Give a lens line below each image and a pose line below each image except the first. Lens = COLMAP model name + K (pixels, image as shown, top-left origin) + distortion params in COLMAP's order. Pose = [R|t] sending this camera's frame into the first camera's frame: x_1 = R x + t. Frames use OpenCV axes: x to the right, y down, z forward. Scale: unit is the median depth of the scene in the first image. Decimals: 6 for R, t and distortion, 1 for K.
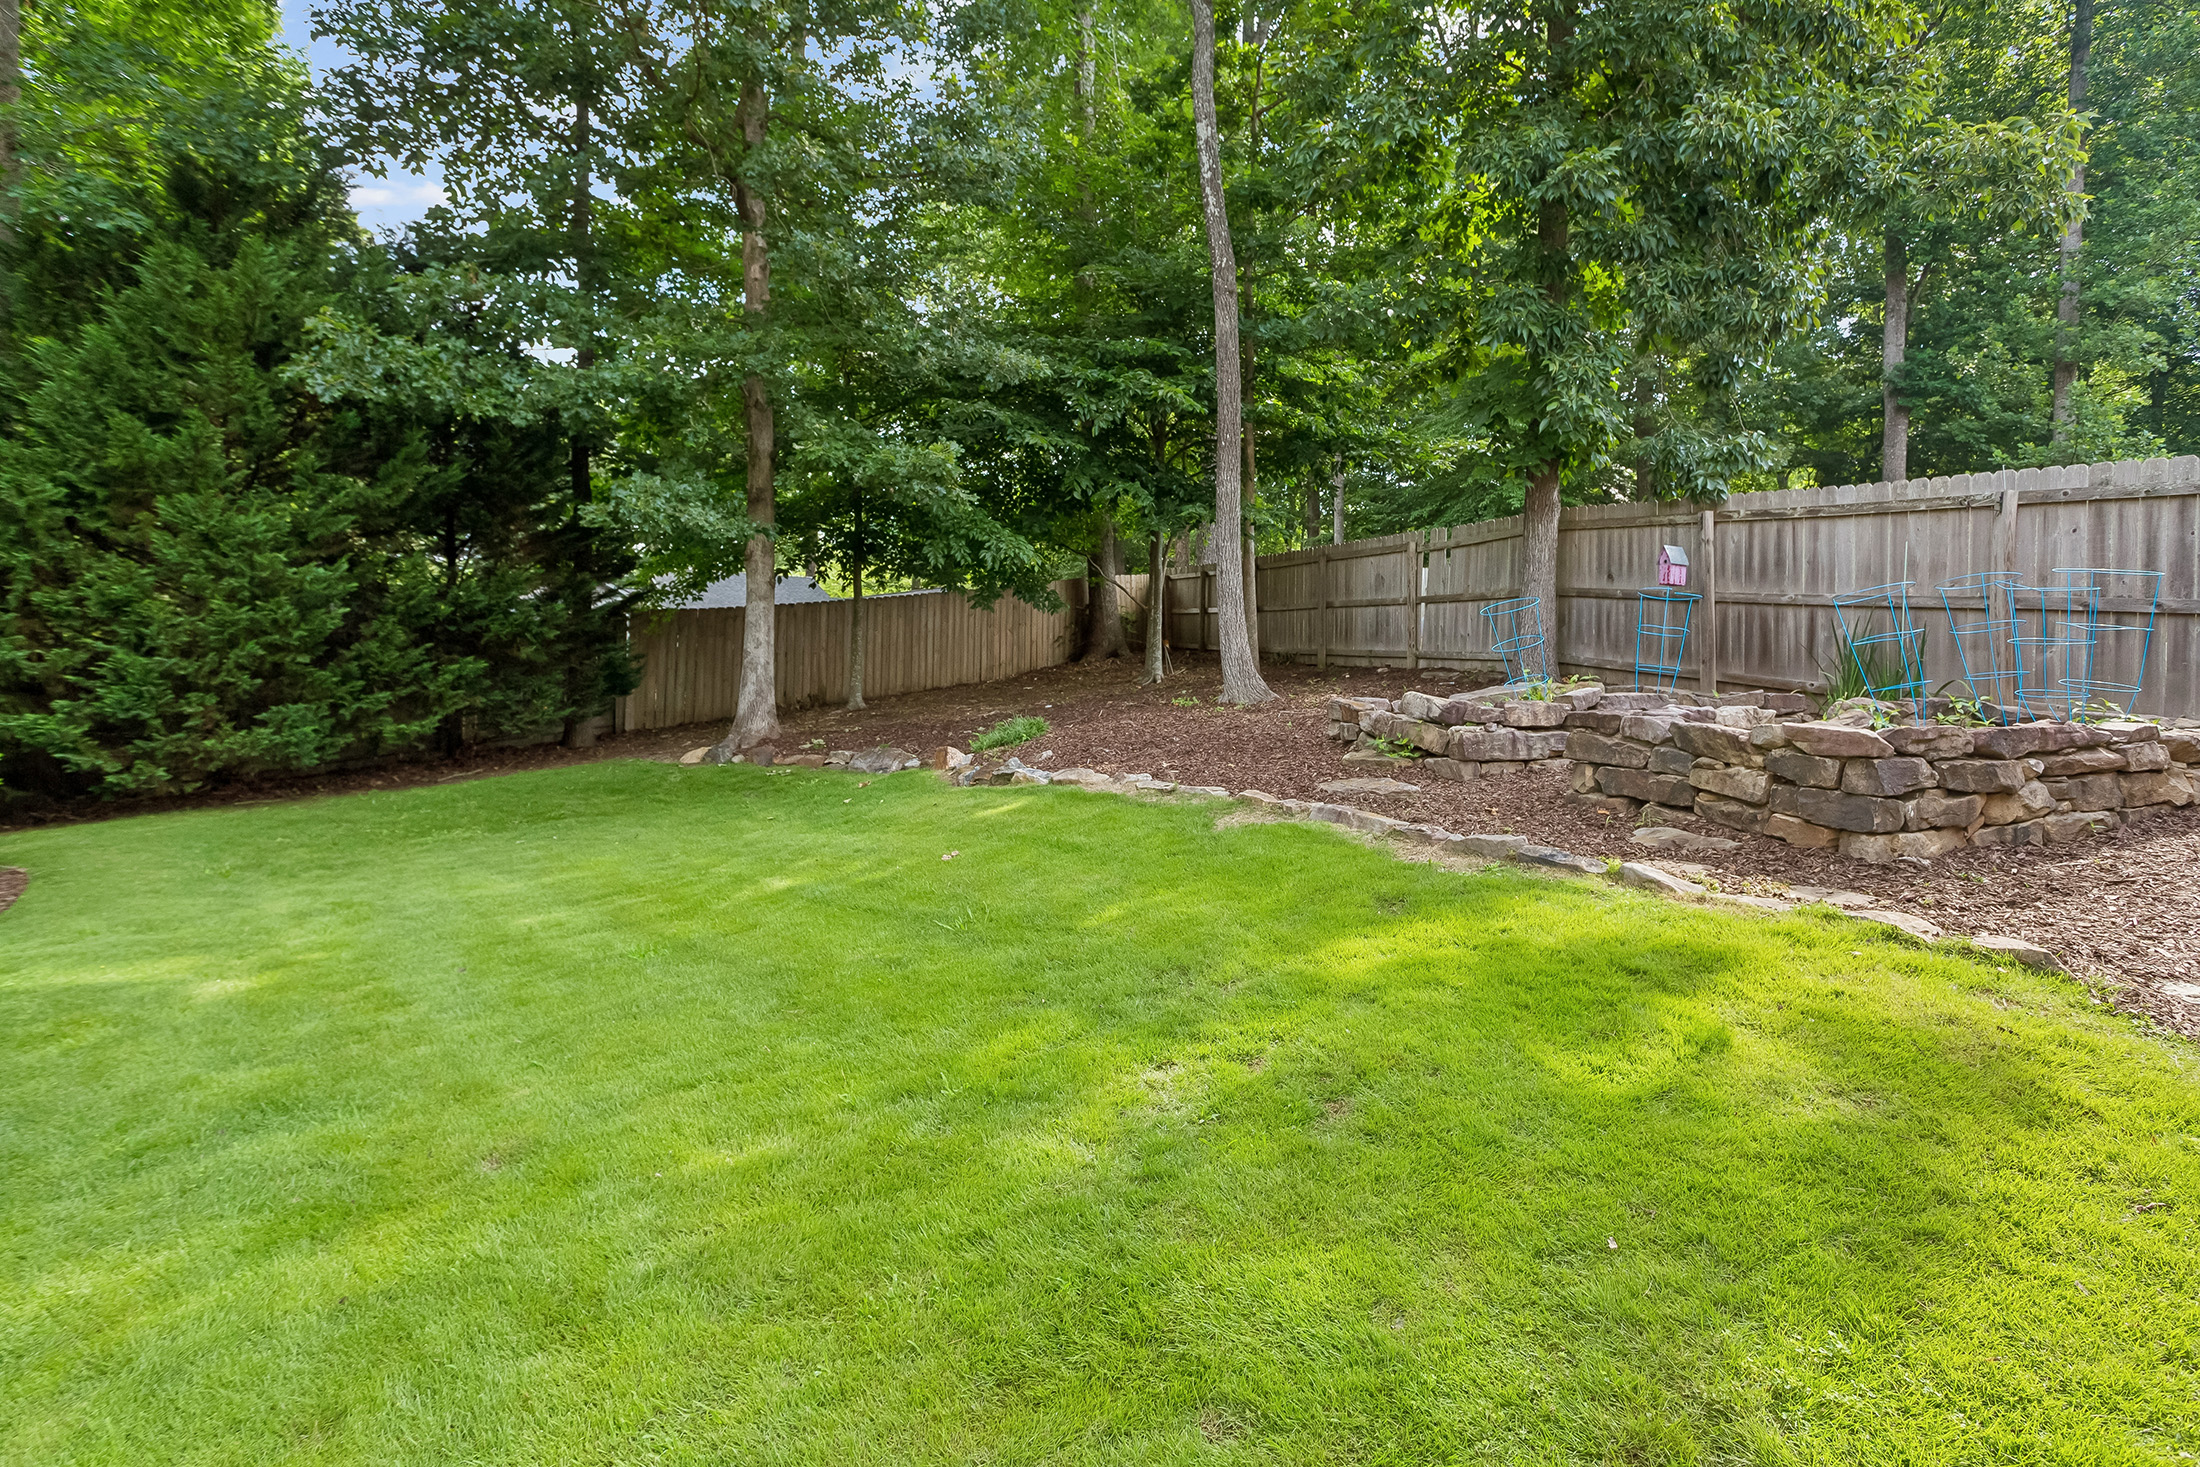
lens RADIAL K [[1076.7, 0, 1089.3], [0, 1076.7, 648.9], [0, 0, 1]] dist [0.000166, -0.000650]
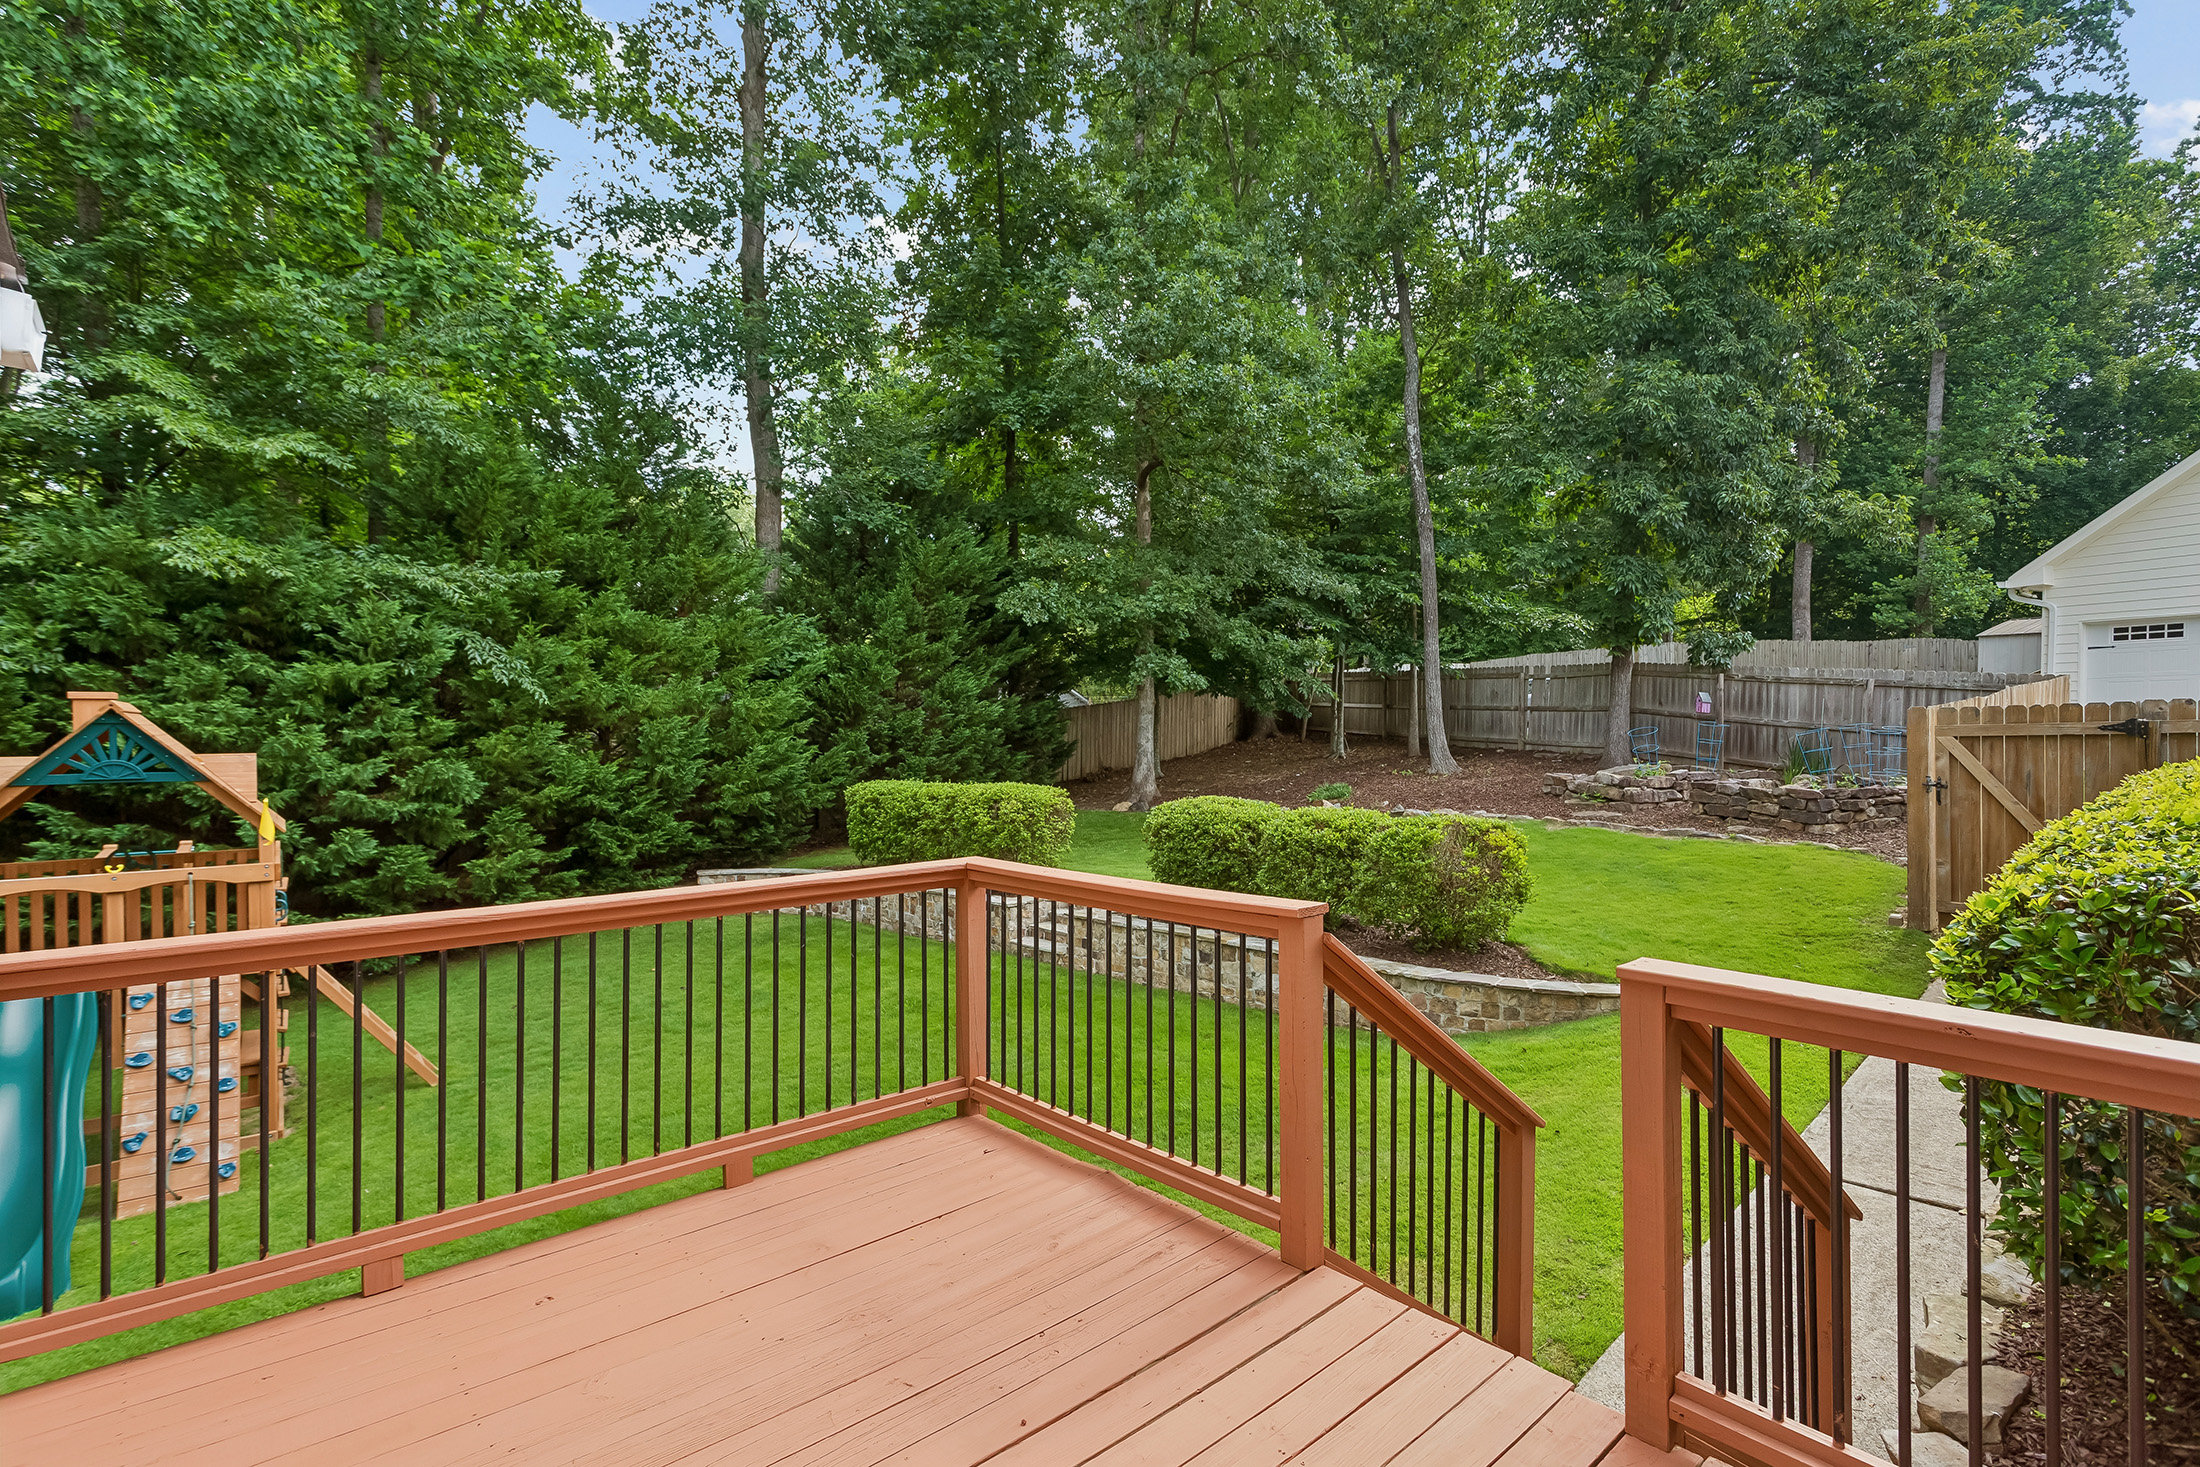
lens RADIAL K [[1041.6, 0, 1077.7], [0, 1041.6, 741.7], [0, 0, 1]] dist [0.011204, 0.000250]
pose [[0.998914, -0.006754, 0.046102, -0.765427], [0.005240, 0.999446, 0.032879, -0.086189], [-0.046299, -0.032602, 0.998395, -0.947285]]
